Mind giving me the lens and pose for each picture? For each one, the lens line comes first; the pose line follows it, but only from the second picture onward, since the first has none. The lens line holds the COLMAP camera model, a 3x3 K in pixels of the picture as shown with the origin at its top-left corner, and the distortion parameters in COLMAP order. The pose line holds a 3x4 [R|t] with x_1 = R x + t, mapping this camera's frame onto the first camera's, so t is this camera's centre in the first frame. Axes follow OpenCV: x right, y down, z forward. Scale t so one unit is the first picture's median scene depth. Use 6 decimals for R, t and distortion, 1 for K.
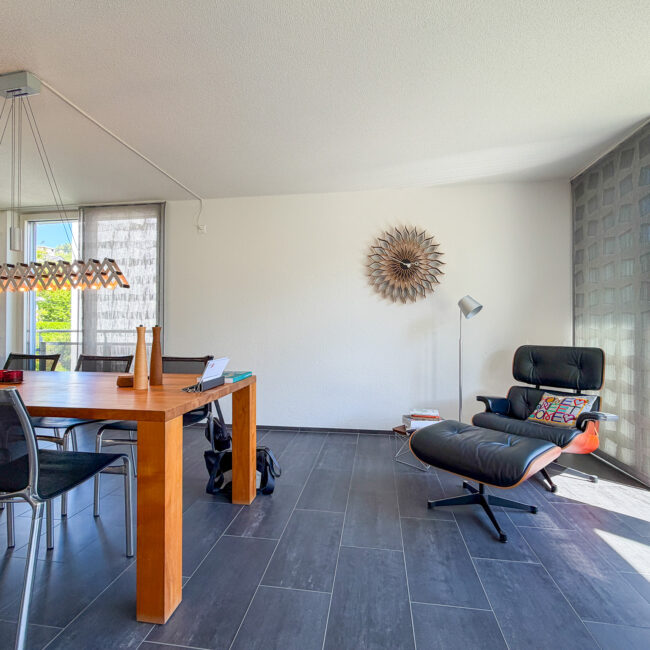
lens RADIAL K [[351.5, 0, 327.0], [0, 351.5, 325.8], [0, 0, 1]] dist [0.002998, 0.000365]
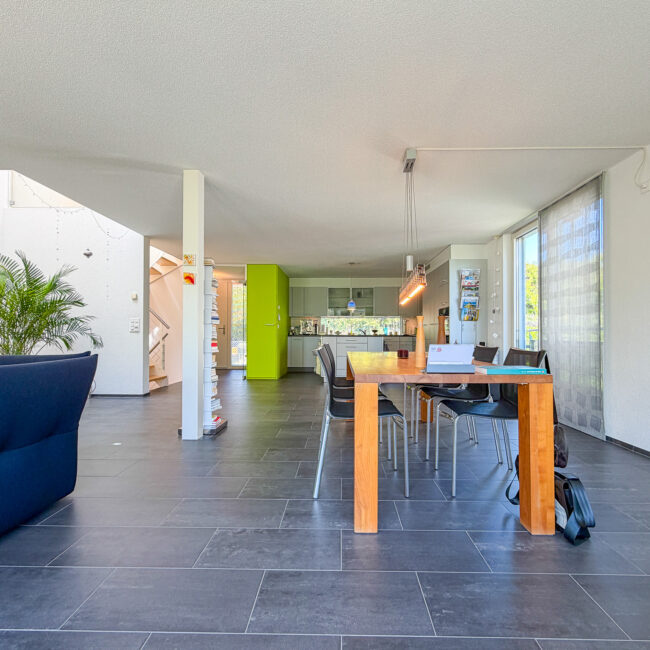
lens RADIAL K [[351.5, 0, 327.0], [0, 351.5, 325.8], [0, 0, 1]] dist [0.002998, 0.000365]
pose [[0.106203, -0.029947, -0.993893, 0.298882], [0.009971, 0.999528, -0.029051, 0.031472], [0.994295, -0.006825, 0.106451, 0.254482]]
